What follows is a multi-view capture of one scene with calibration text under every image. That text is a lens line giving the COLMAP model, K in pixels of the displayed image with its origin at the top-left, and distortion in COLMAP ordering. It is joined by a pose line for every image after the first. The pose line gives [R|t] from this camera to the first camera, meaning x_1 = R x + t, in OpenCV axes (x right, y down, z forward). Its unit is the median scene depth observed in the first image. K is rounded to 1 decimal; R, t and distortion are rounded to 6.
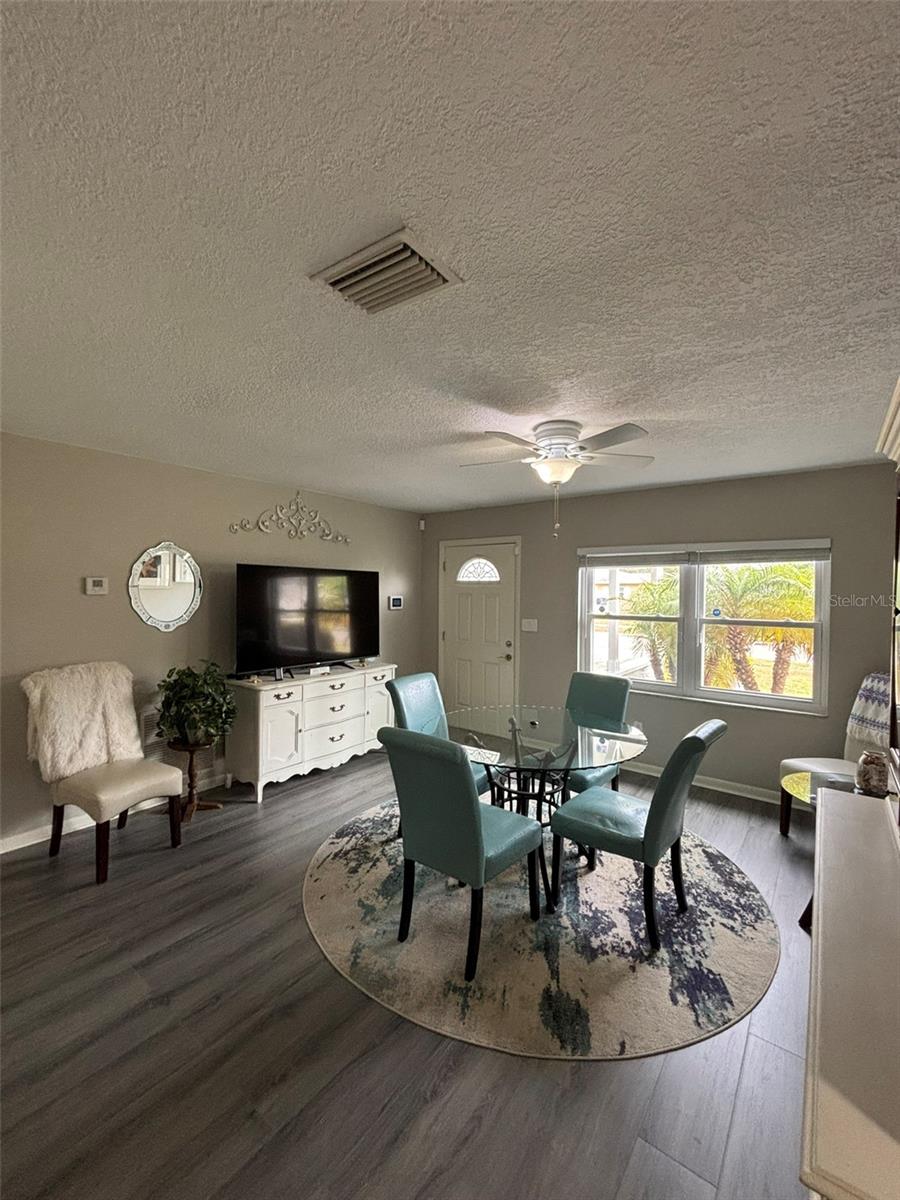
lens RADIAL K [[483.4, 0, 448.7], [0, 483.4, 600.9], [0, 0, 1]] dist [0.000951, -0.001078]
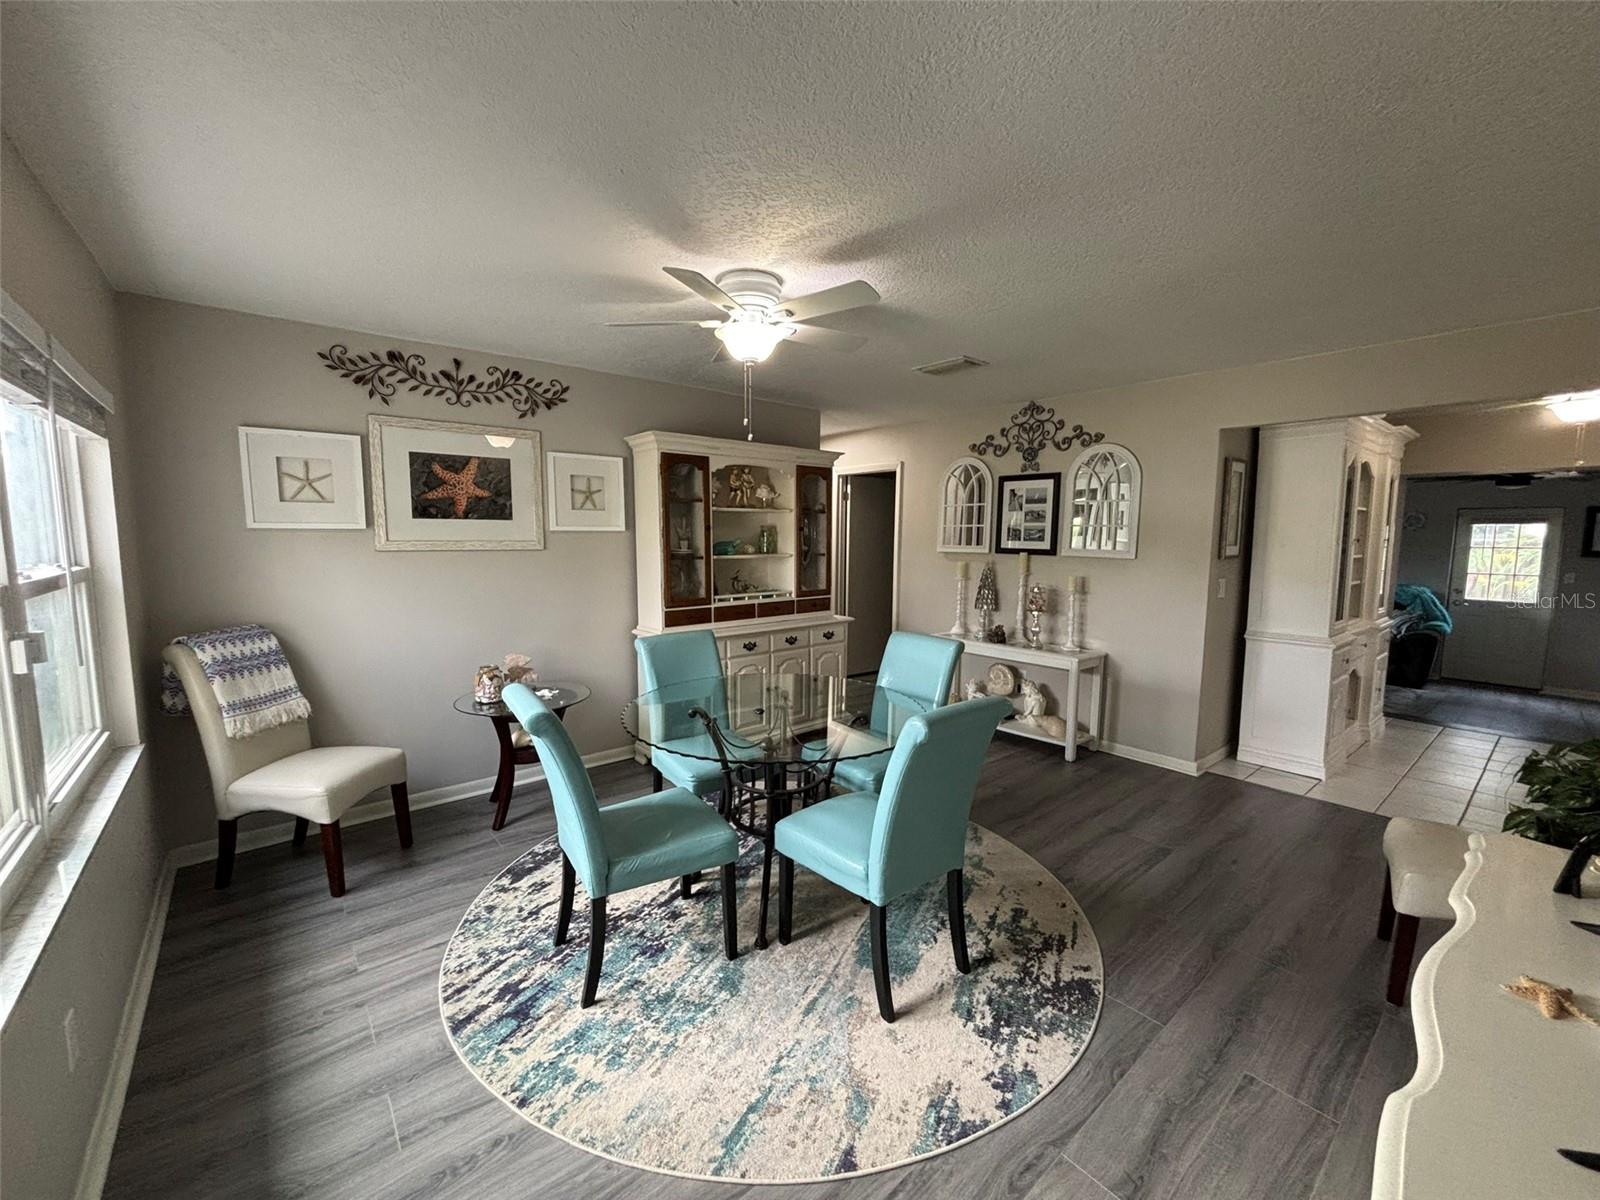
lens RADIAL K [[644.6, 0, 802.5], [0, 644.6, 593.2], [0, 0, 1]] dist [0.000951, -0.001078]
pose [[-0.976418, -0.035568, 0.212937, -0.066457], [-0.012270, 0.993883, 0.109751, -0.009061], [-0.215538, 0.104550, -0.970882, 1.813360]]
